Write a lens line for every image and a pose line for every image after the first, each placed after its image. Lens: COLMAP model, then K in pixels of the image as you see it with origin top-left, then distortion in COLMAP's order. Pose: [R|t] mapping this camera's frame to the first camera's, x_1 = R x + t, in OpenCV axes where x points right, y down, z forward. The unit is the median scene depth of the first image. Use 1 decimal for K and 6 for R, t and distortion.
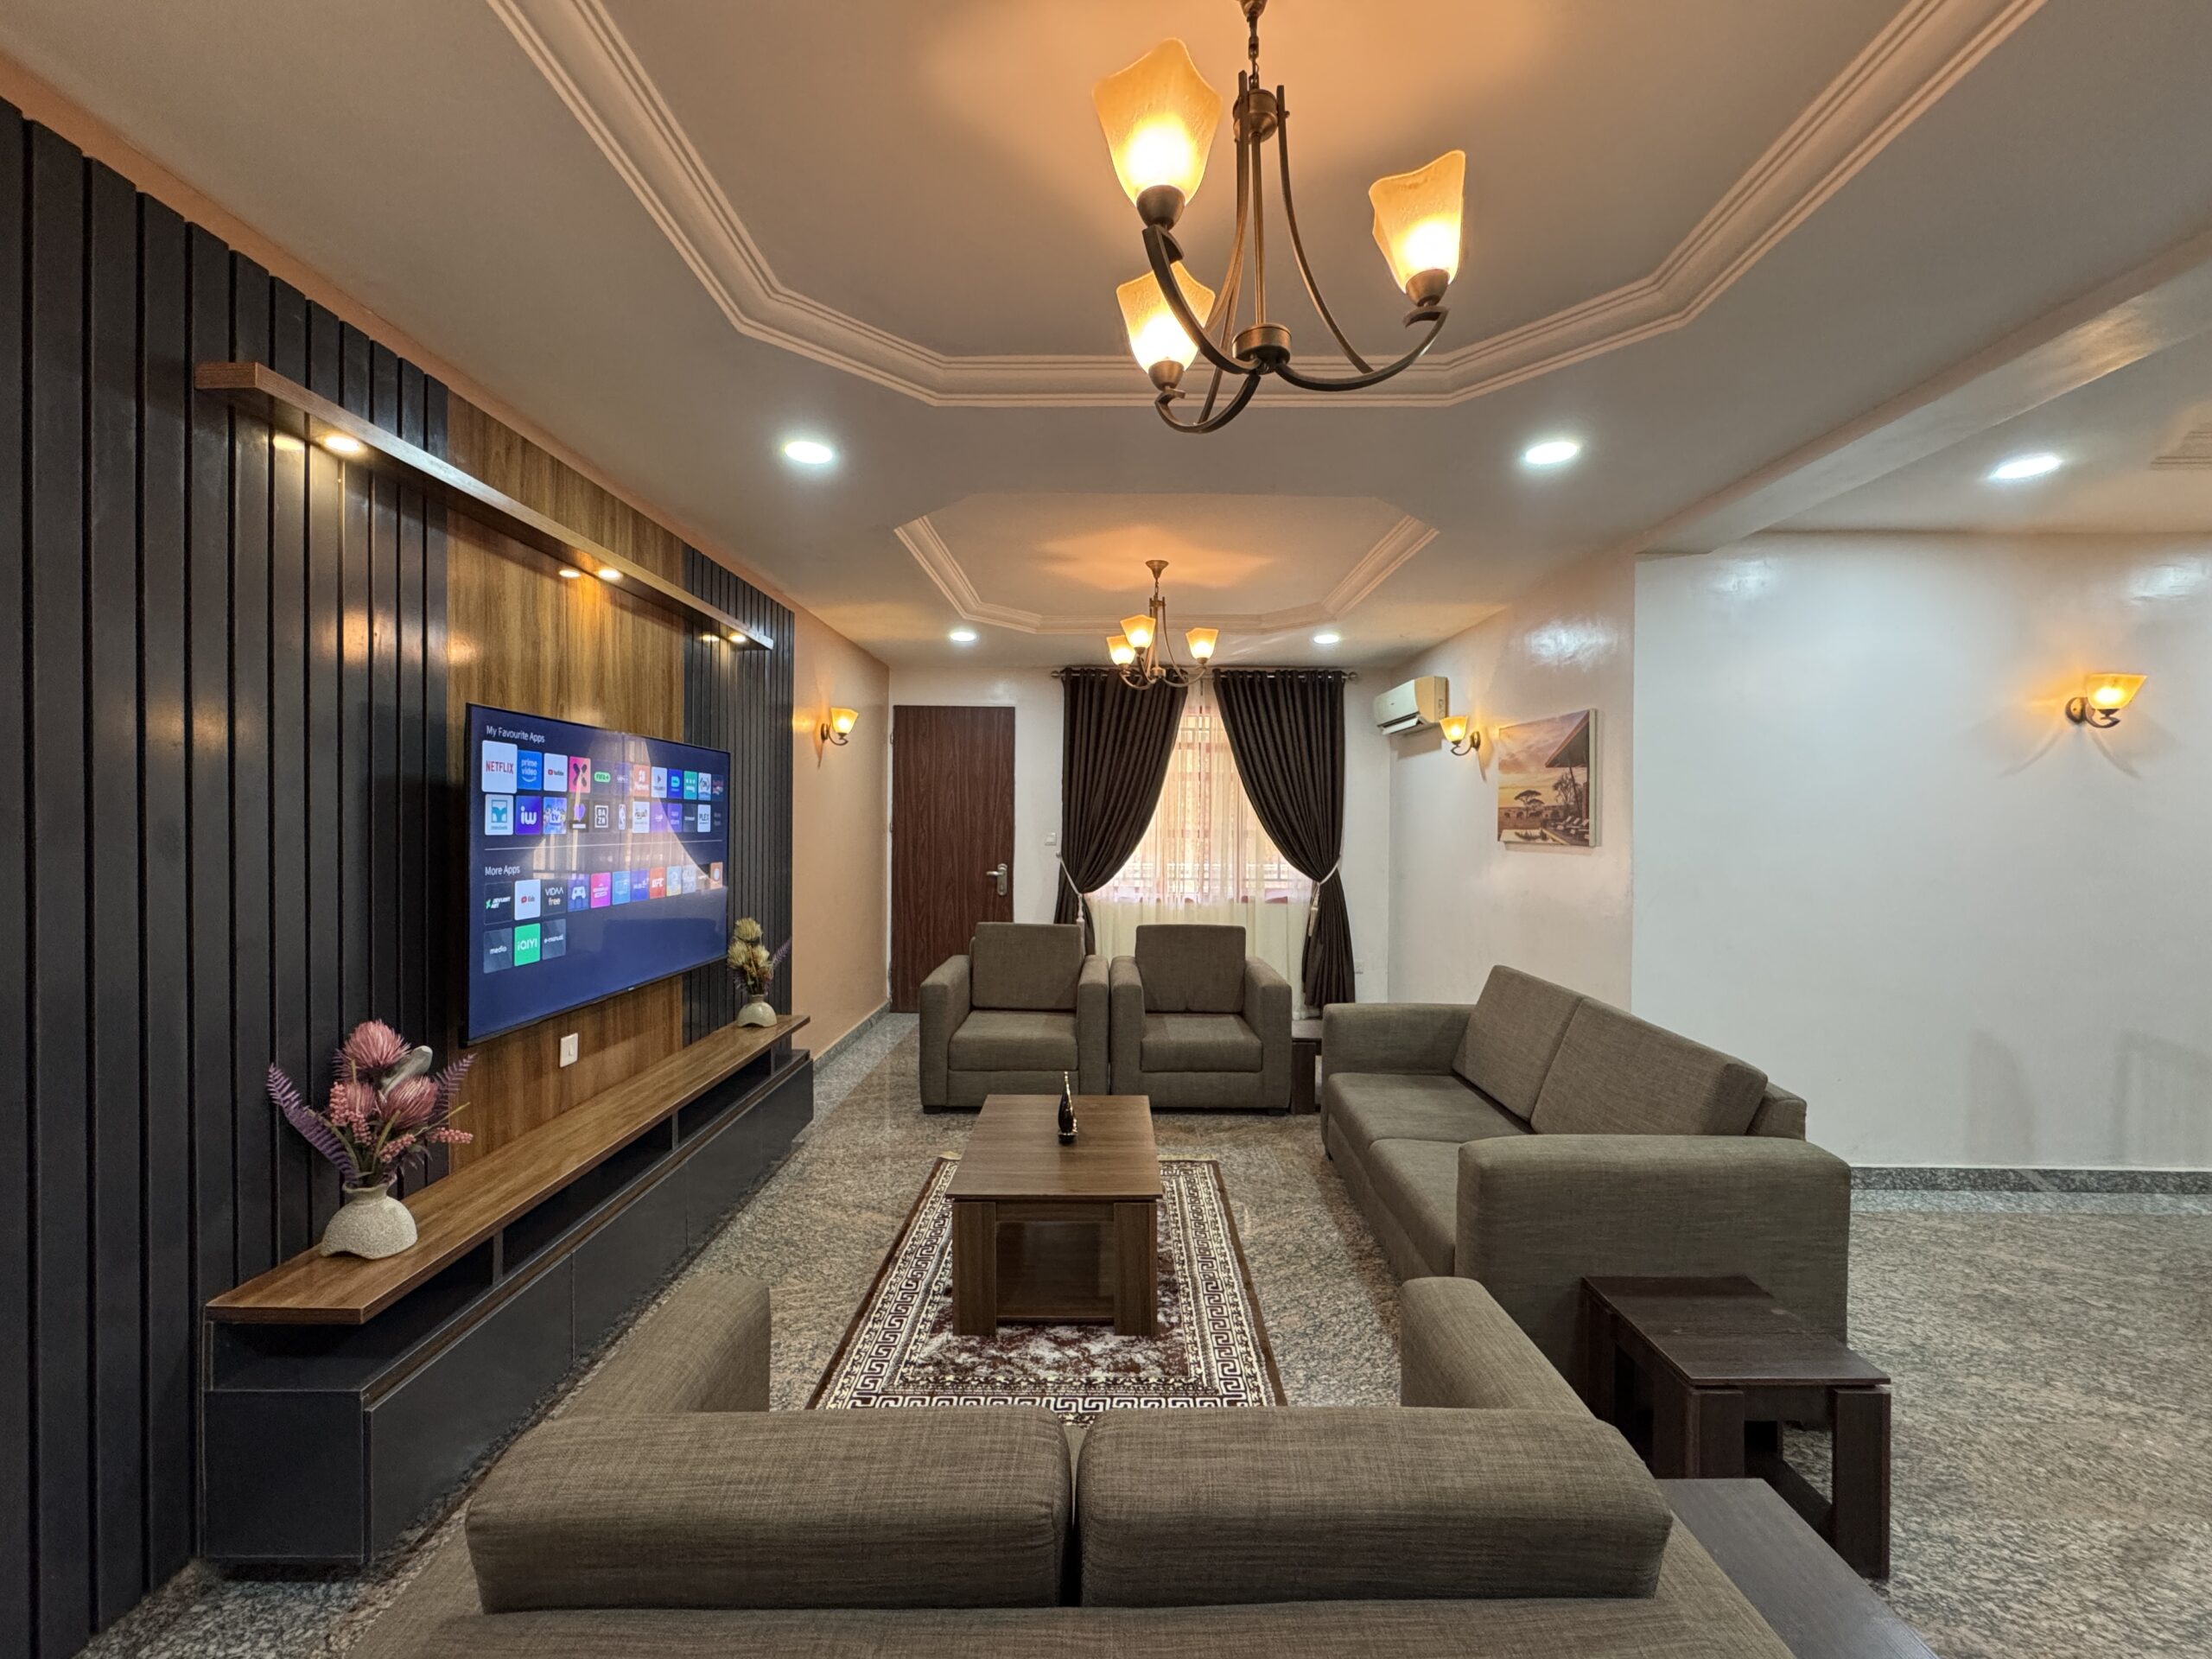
lens RADIAL K [[873.3, 0, 1106.0], [0, 873.3, 829.5], [0, 0, 1]] dist [0.000369, 0.000023]
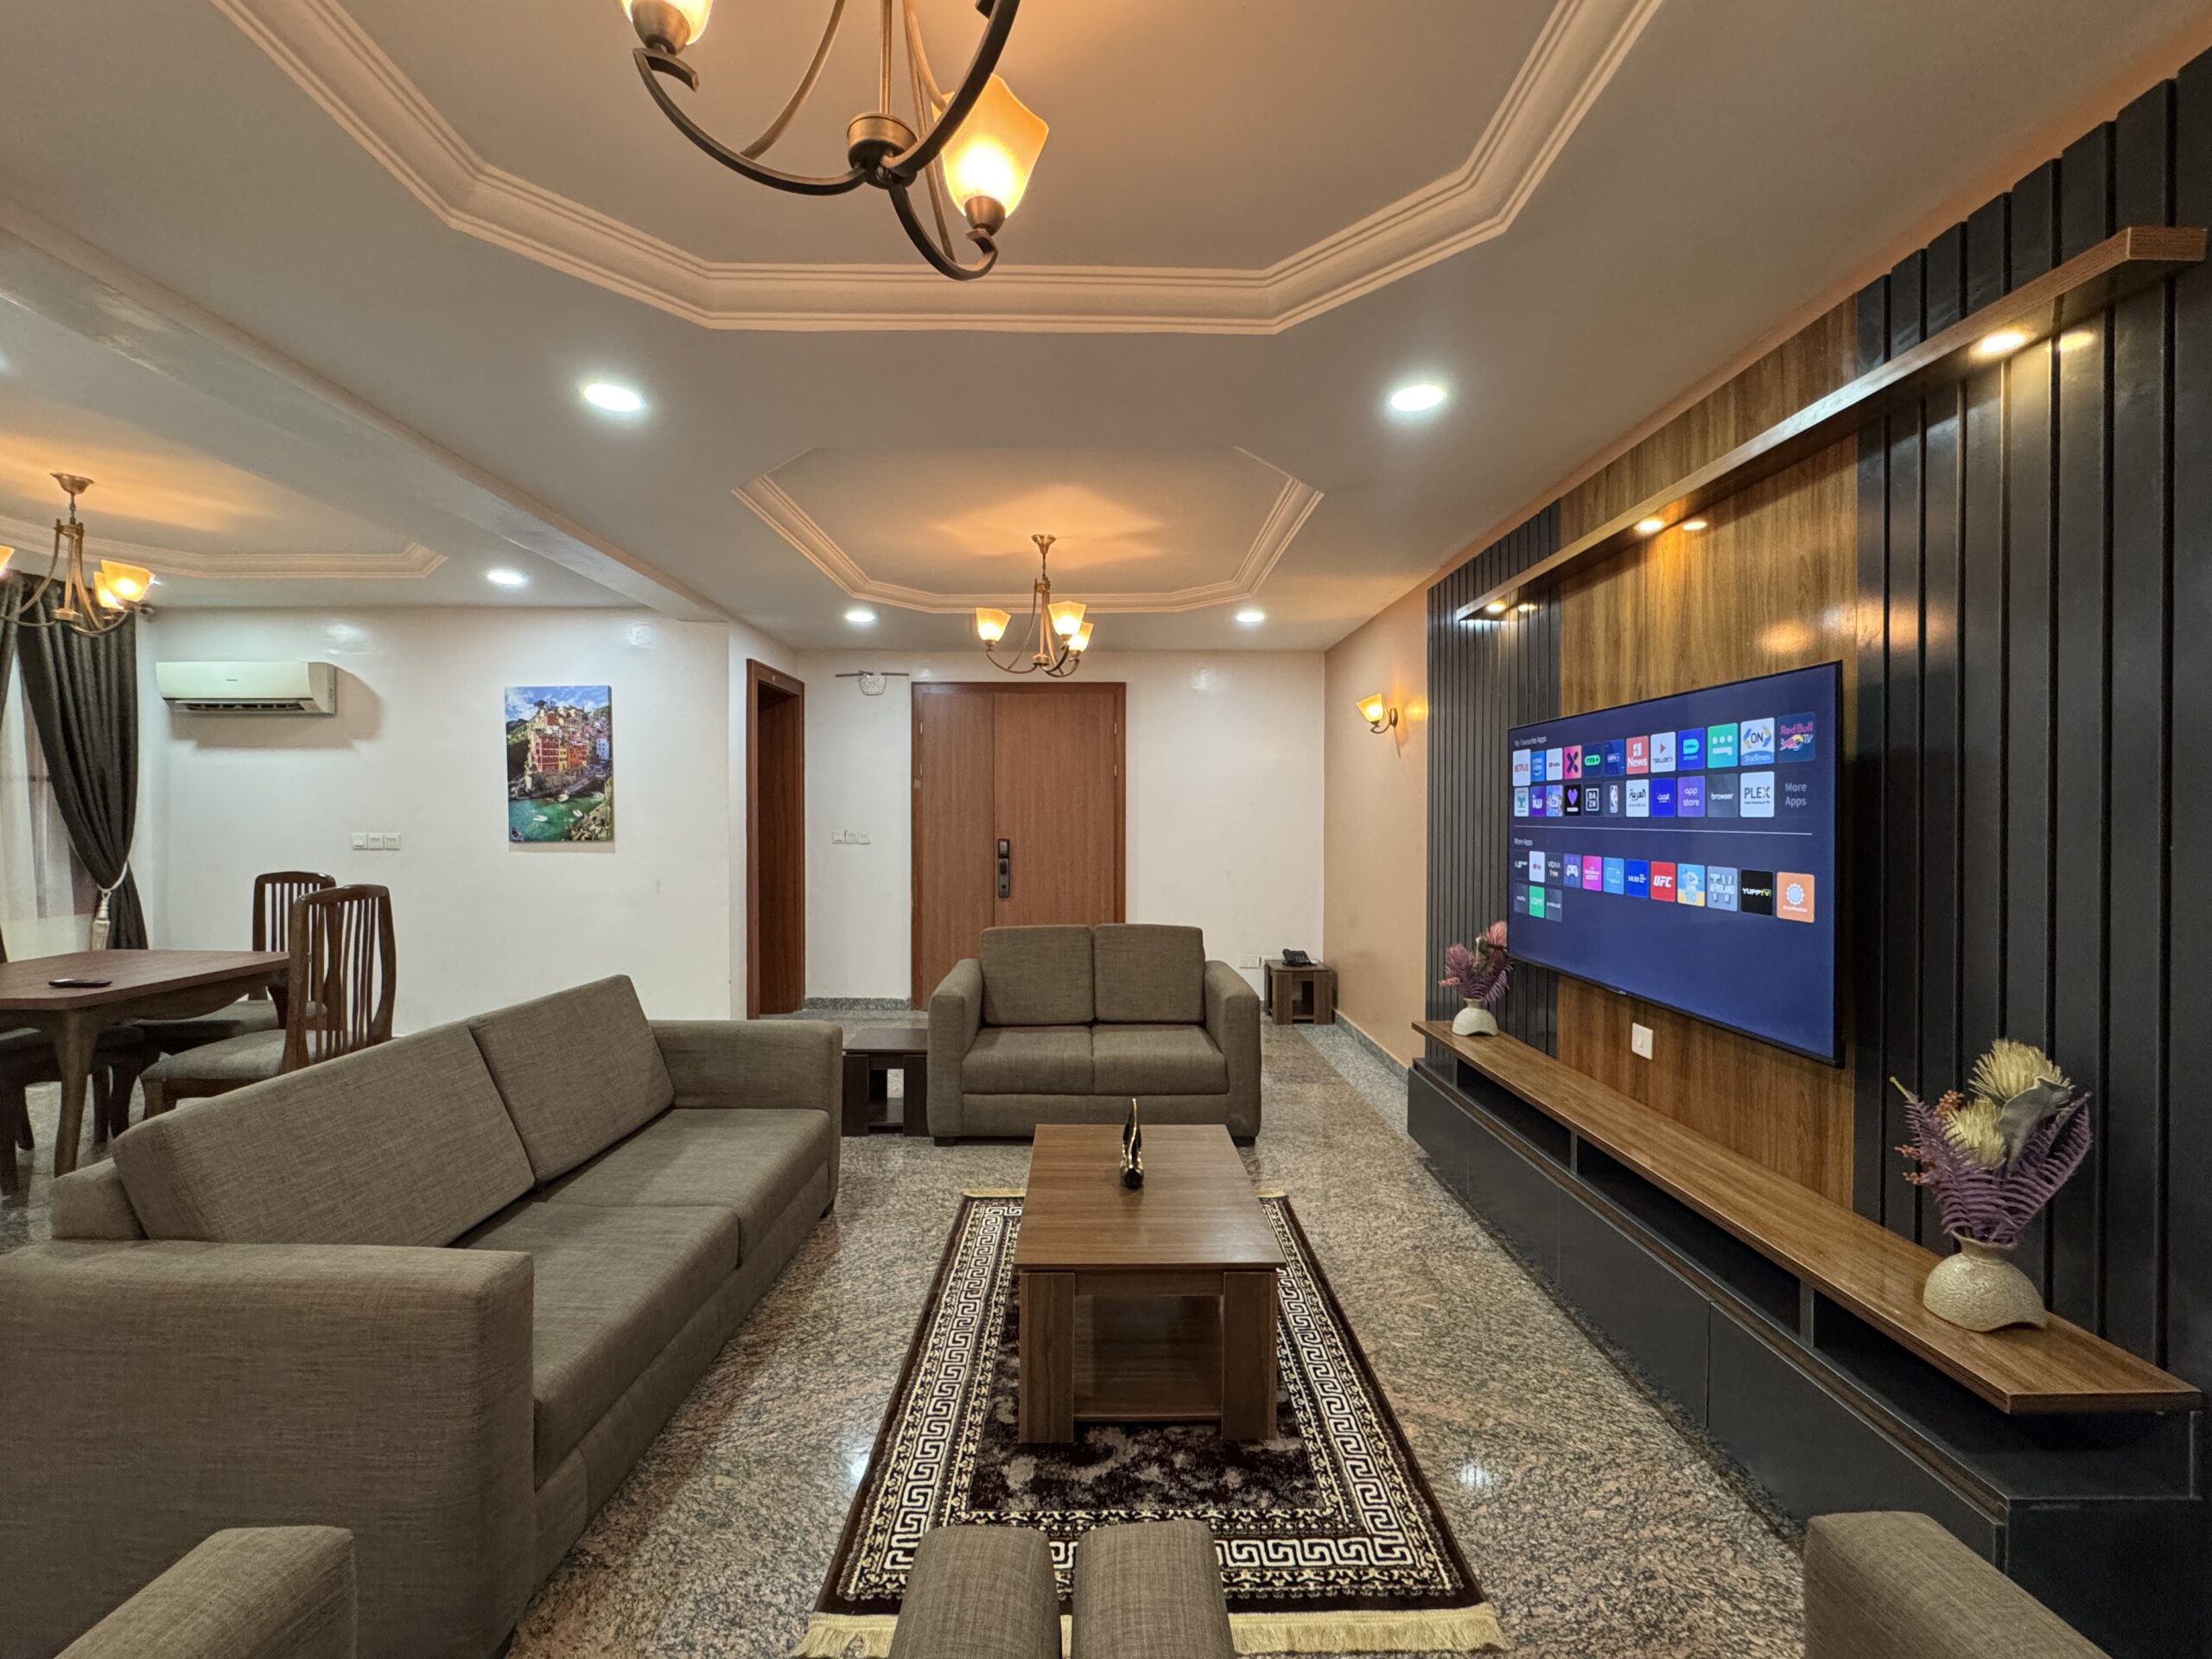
lens RADIAL K [[873.3, 0, 1106.0], [0, 873.3, 829.5], [0, 0, 1]] dist [0.000369, 0.000023]
pose [[-0.999729, -0.007415, -0.022069, 0.002224], [-0.007884, 0.999743, 0.021253, 0.002335], [0.021906, 0.021421, -0.999531, 1.966454]]
